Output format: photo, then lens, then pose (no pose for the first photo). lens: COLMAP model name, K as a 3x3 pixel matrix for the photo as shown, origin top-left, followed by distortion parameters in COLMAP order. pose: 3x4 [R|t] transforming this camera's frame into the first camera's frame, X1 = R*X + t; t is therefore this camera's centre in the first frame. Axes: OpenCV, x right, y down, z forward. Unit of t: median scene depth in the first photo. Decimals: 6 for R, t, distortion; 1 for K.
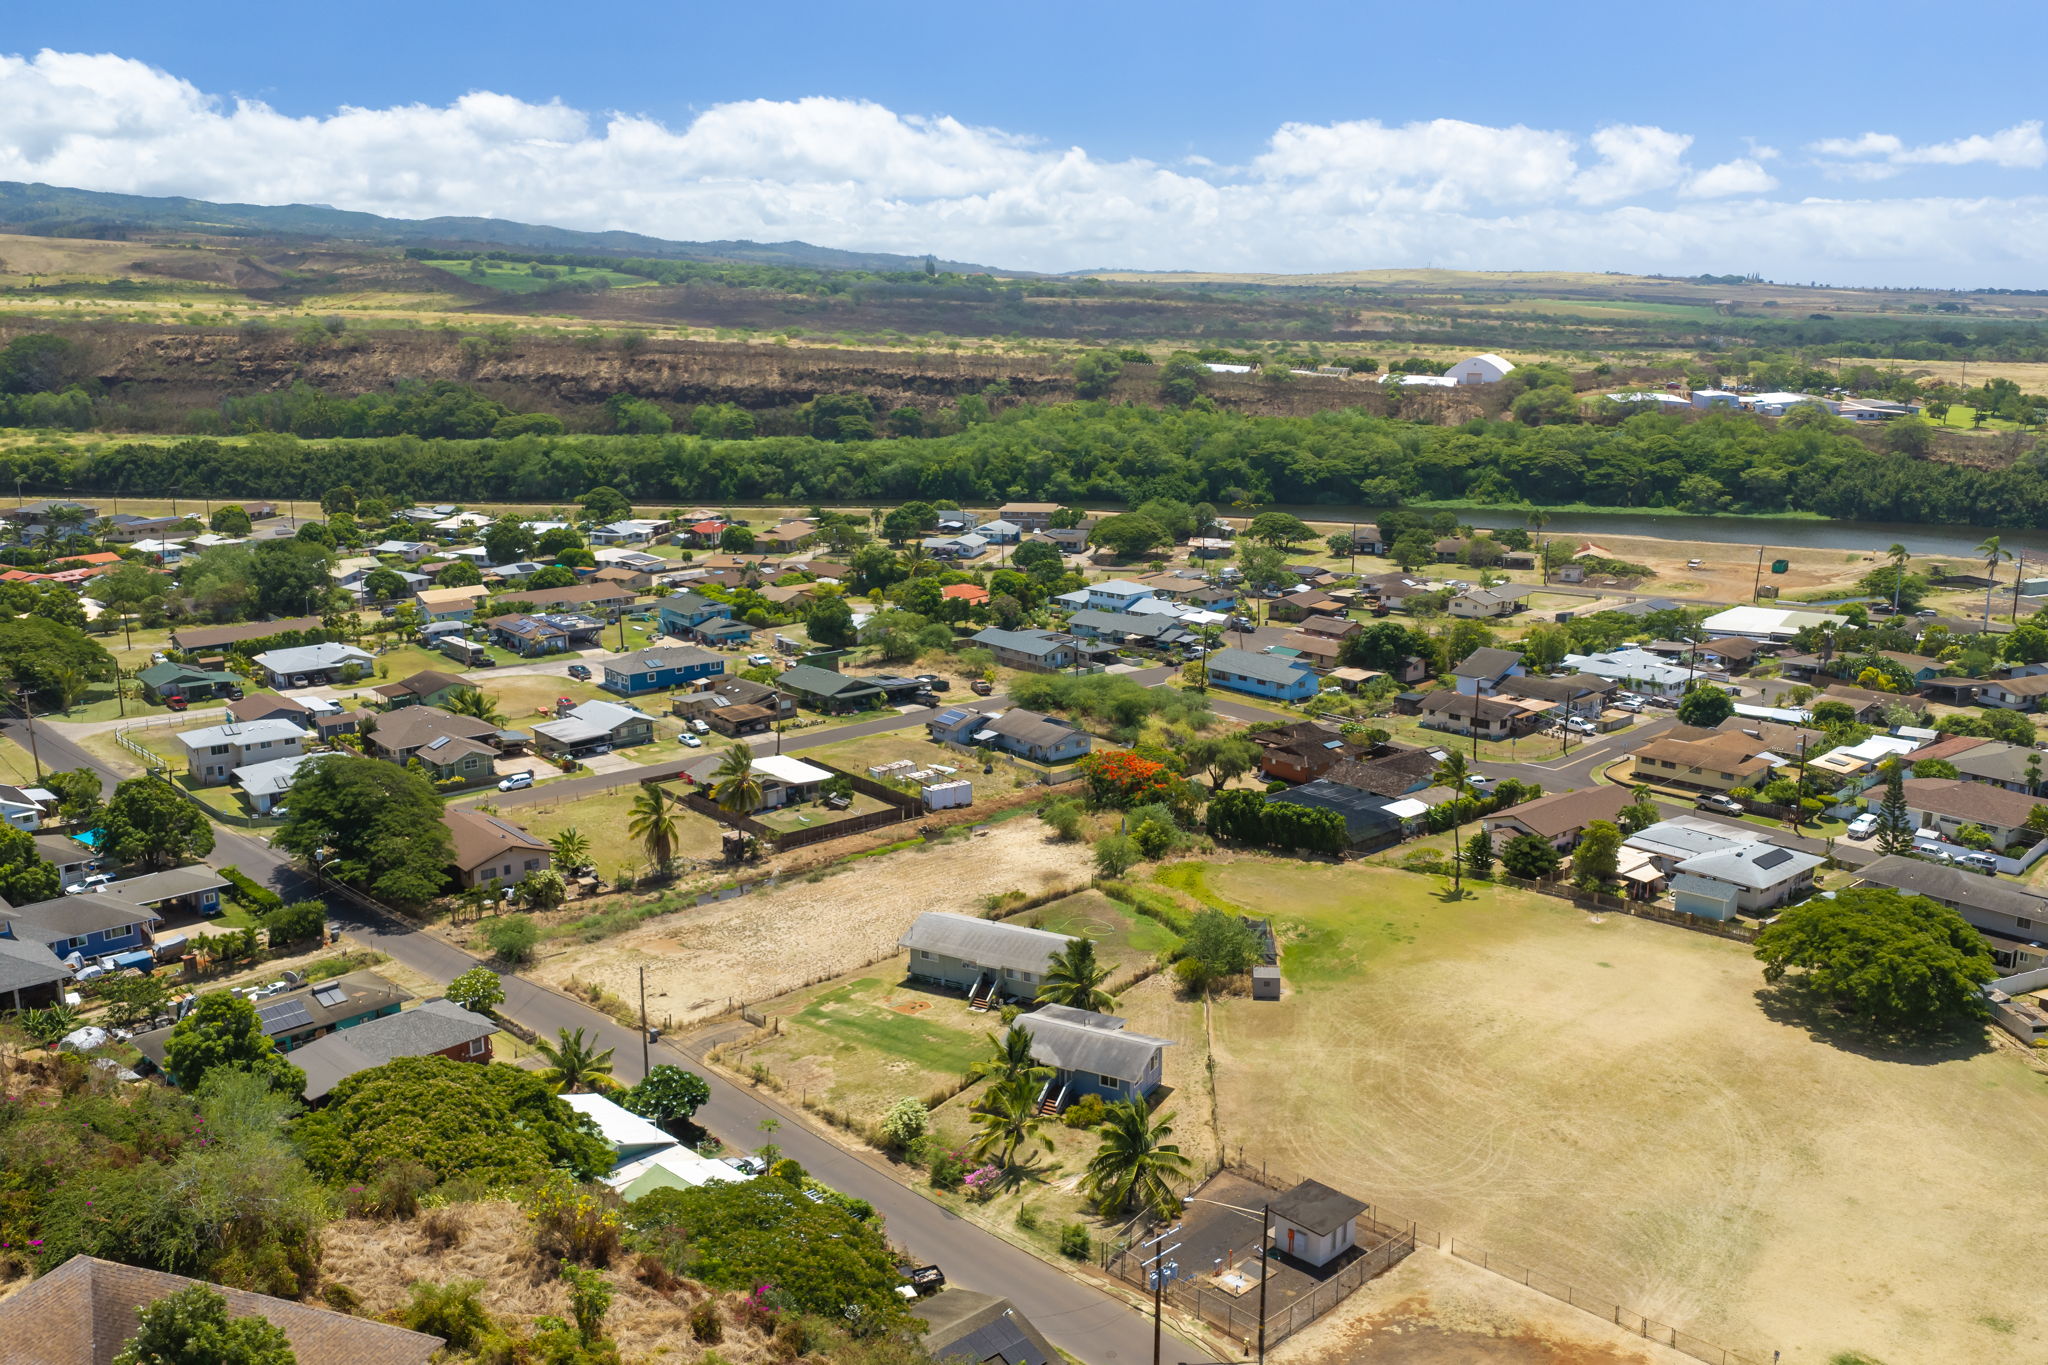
lens RADIAL K [[1707.3, 0, 1031.9], [0, 1707.3, 708.1], [0, 0, 1]] dist [0.019512, -0.040562]
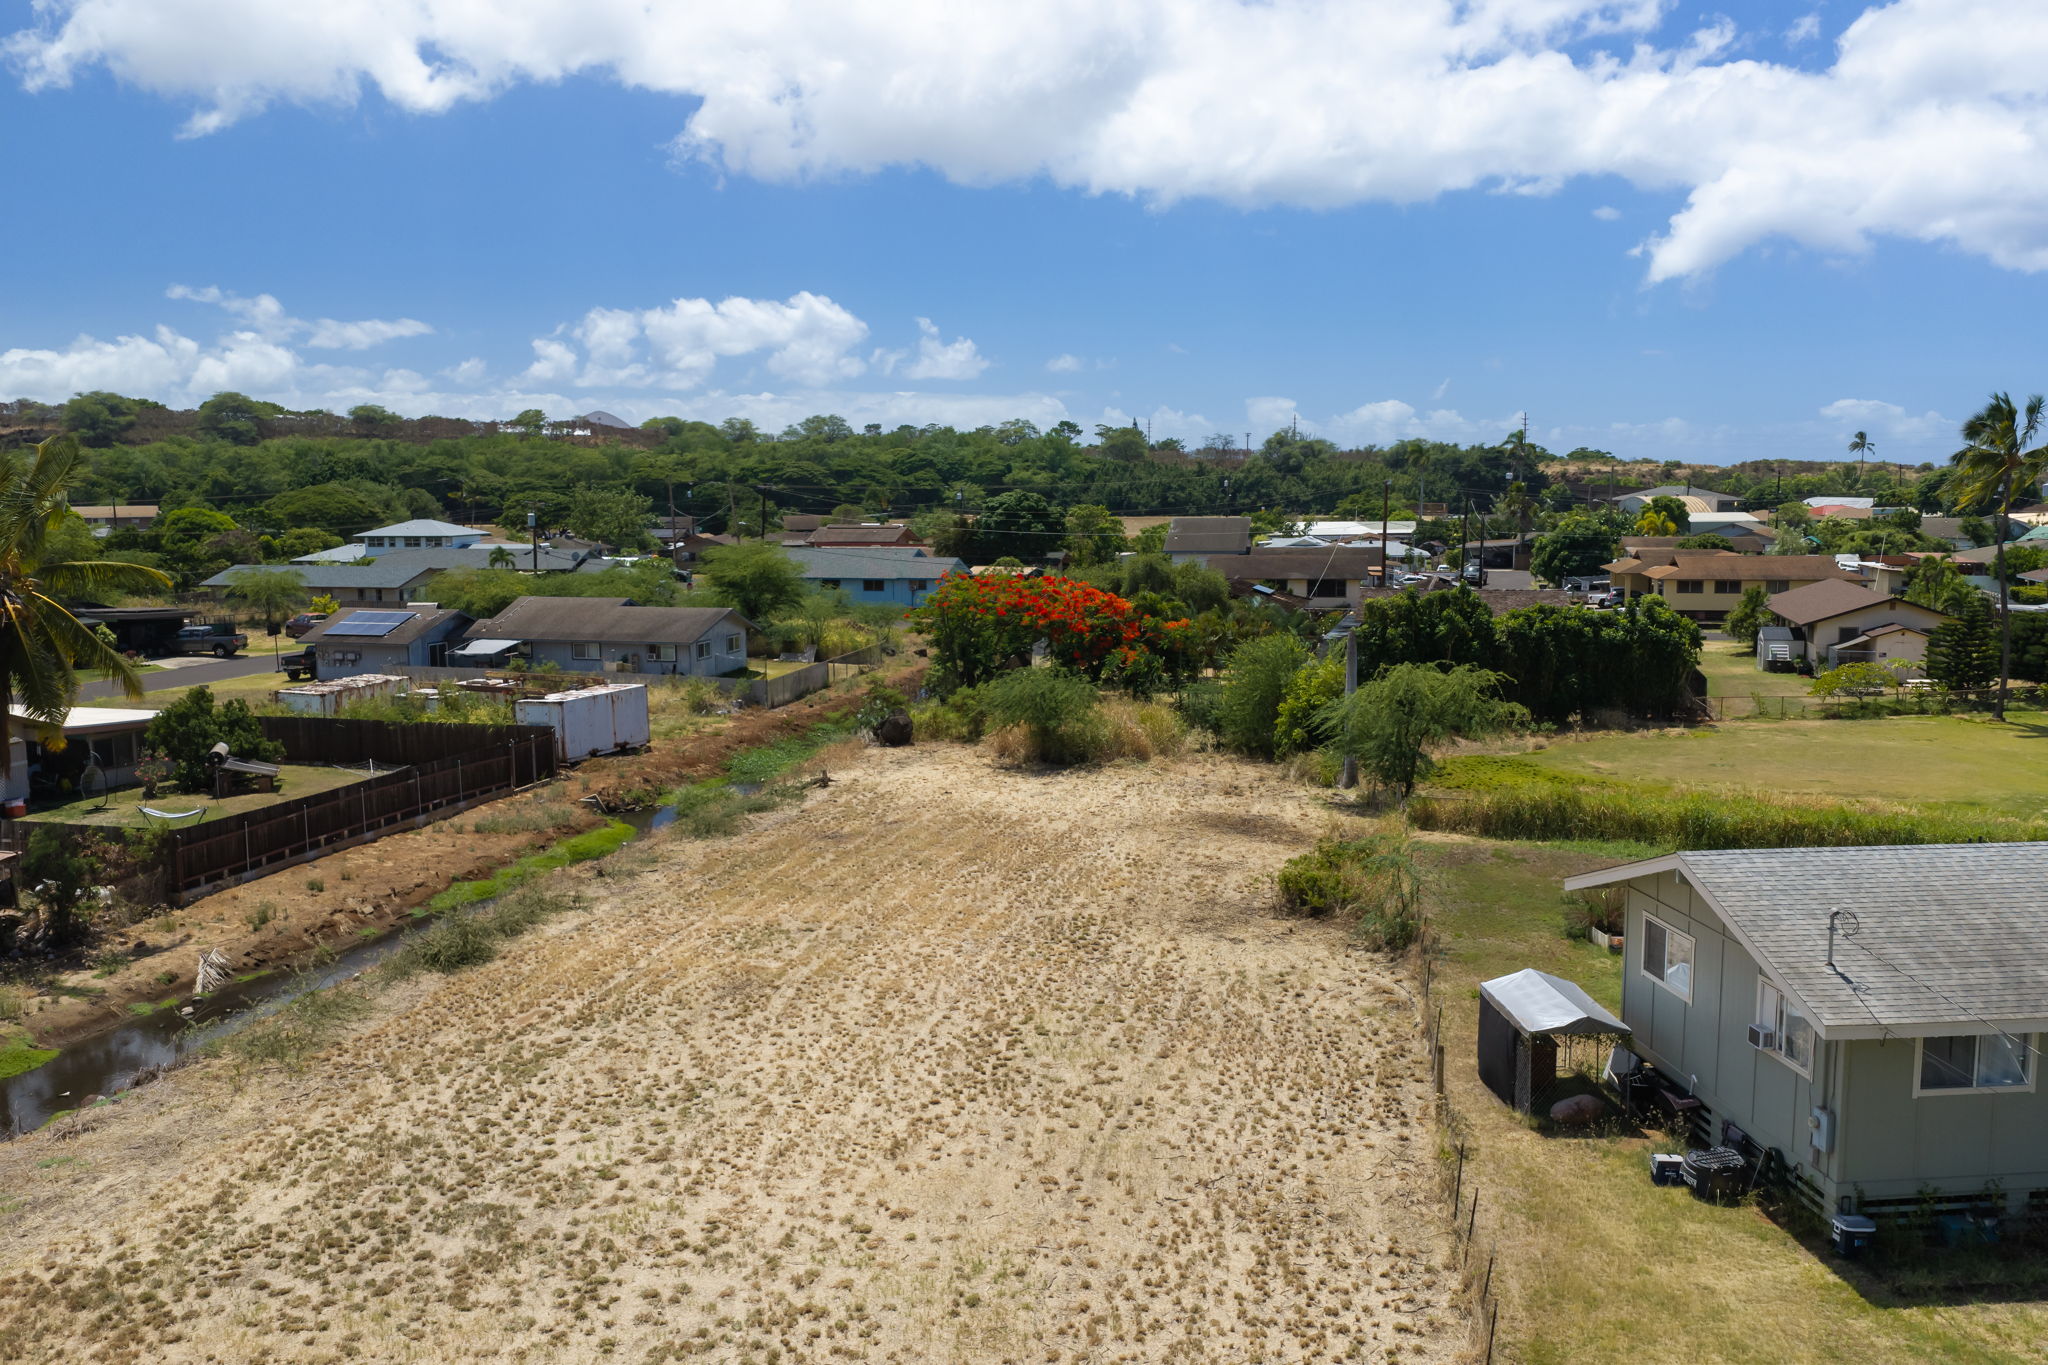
lens RADIAL K [[1697.7, 0, 1025.0], [0, 1697.7, 687.6], [0, 0, 1]] dist [0.024341, -0.050557]
pose [[0.825939, -0.071002, 0.559270, -0.110433], [0.135754, 0.987895, -0.075065, 0.054312], [-0.547170, 0.137923, 0.825580, 0.451374]]
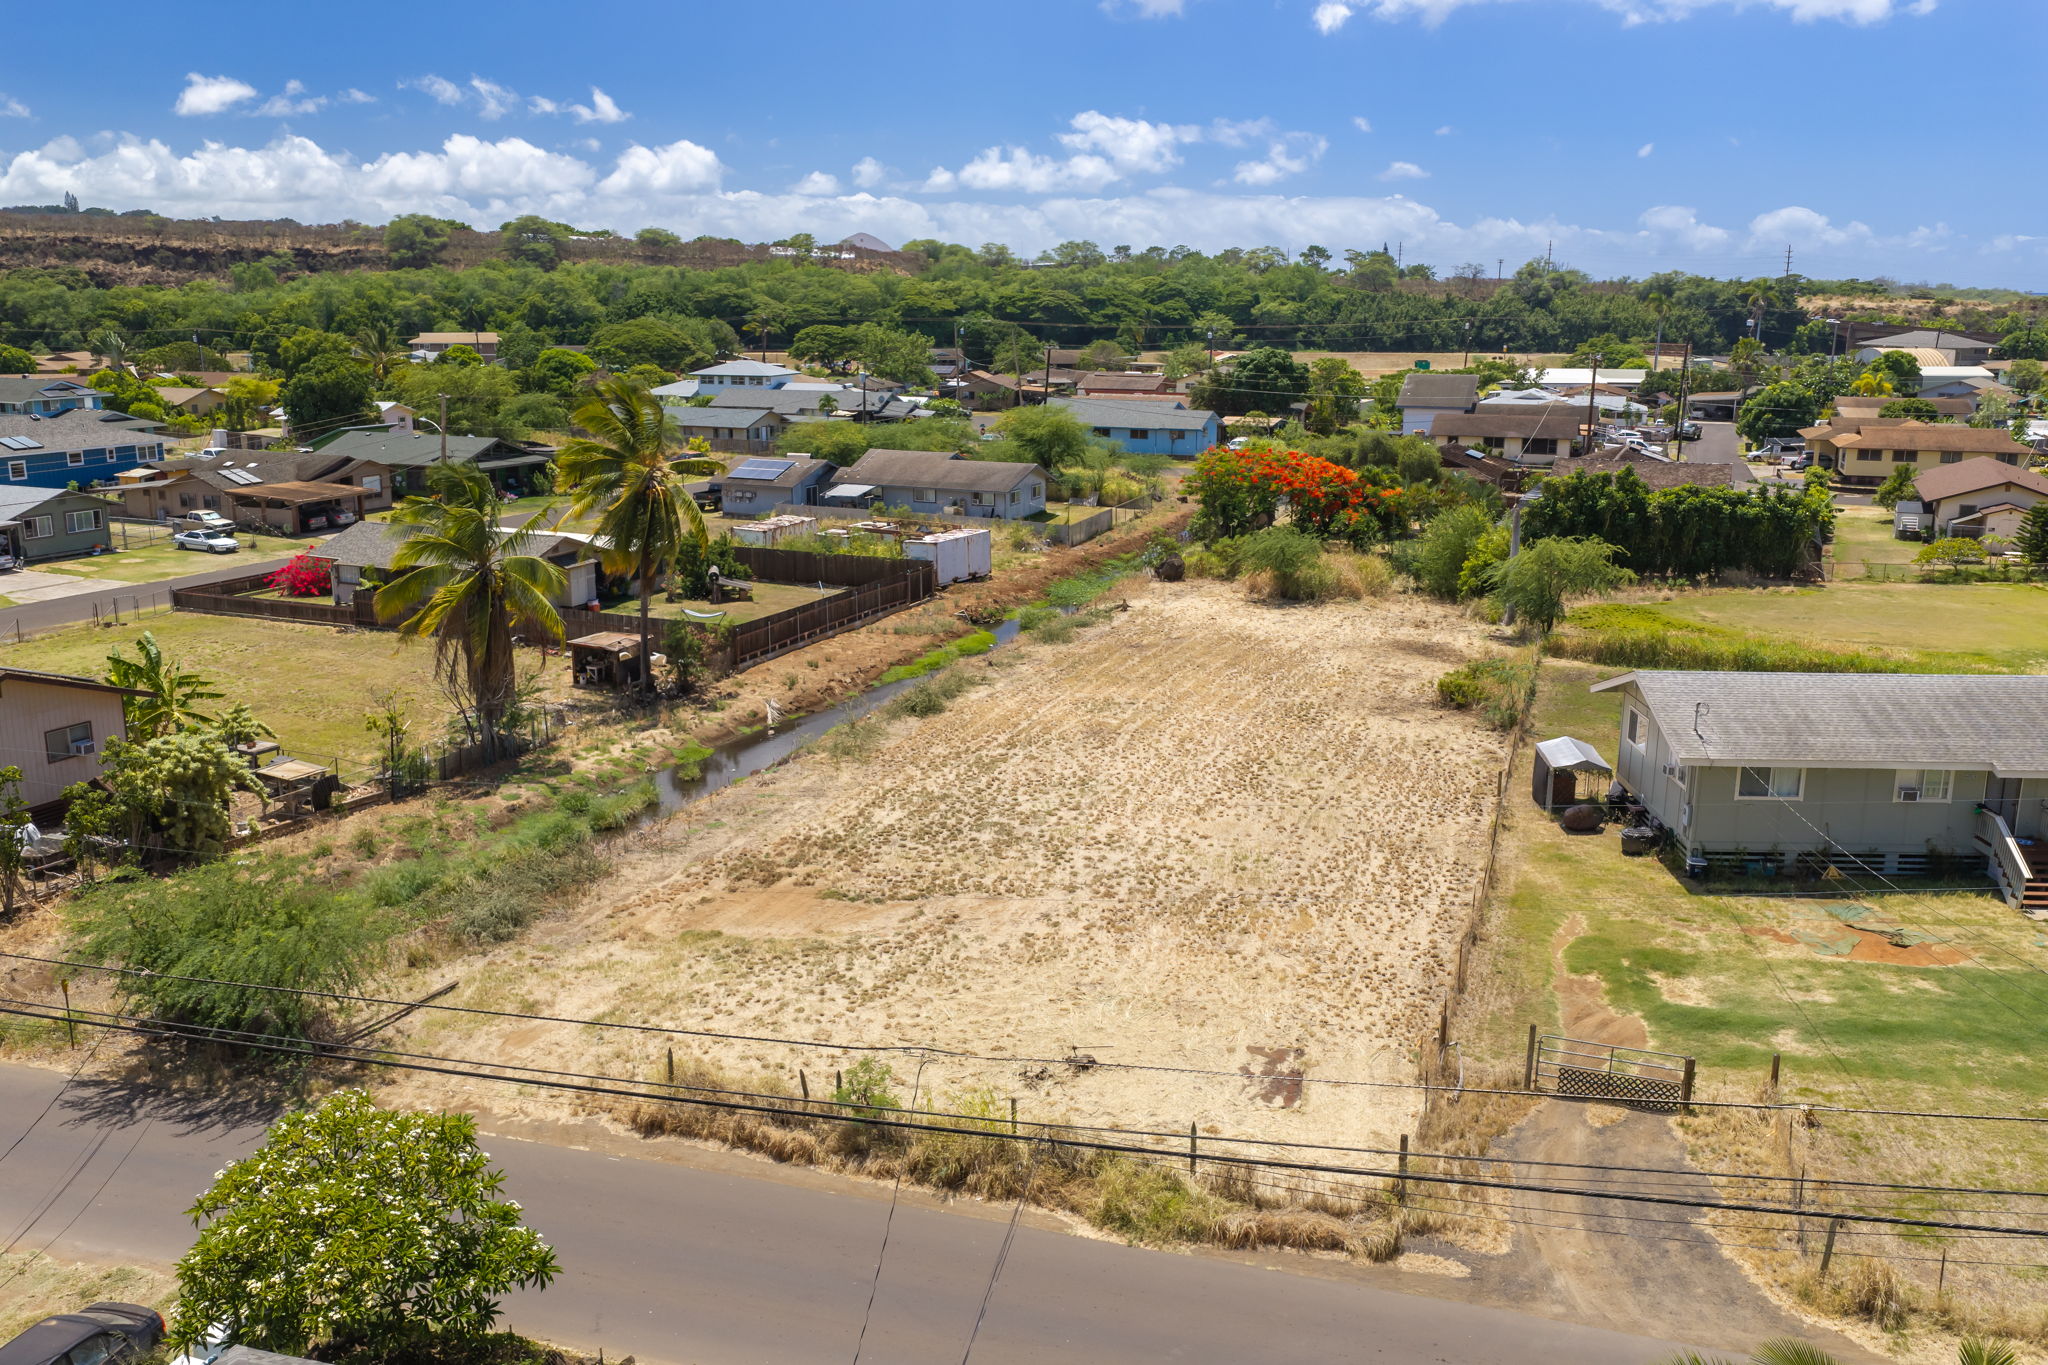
lens RADIAL K [[1697.7, 0, 1025.0], [0, 1697.7, 687.6], [0, 0, 1]] dist [0.024341, -0.050557]
pose [[0.896266, -0.094940, 0.433236, -0.156879], [0.097299, 0.995114, 0.016780, 0.053958], [-0.432712, 0.027114, 0.901125, 0.385035]]
